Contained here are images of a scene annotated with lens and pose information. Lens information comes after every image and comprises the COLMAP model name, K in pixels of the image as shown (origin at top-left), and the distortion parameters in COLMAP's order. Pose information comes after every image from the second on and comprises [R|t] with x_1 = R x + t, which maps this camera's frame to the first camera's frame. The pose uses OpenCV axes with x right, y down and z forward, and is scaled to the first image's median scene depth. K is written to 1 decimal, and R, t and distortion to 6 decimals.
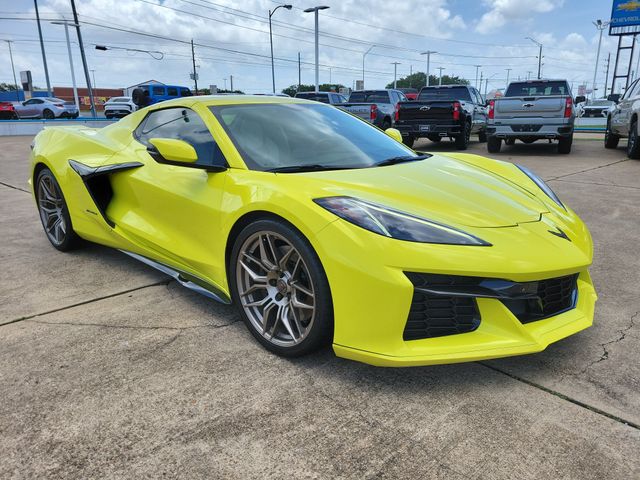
lens RADIAL K [[515.1, 0, 329.0], [0, 515.1, 243.0], [0, 0, 1]] dist [0.063084, -0.072811]
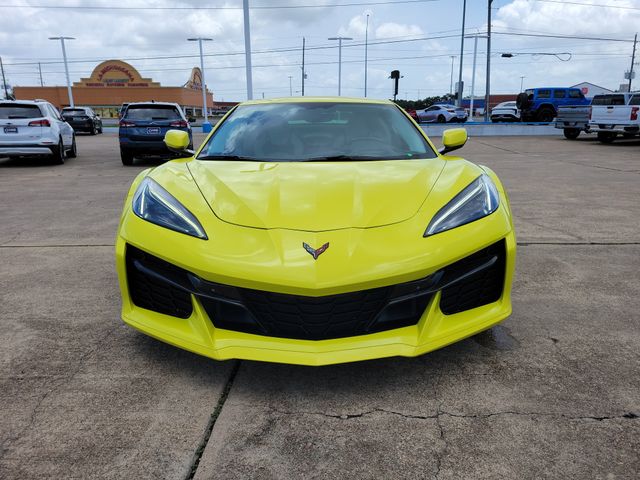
lens RADIAL K [[517.8, 0, 321.7], [0, 517.8, 230.6], [0, 0, 1]] dist [0.067071, -0.055405]
pose [[0.659445, 0.156635, -0.735254, 0.162999], [-0.180556, 0.982424, 0.047351, -0.014251], [0.729748, 0.101529, 0.676136, 0.063767]]
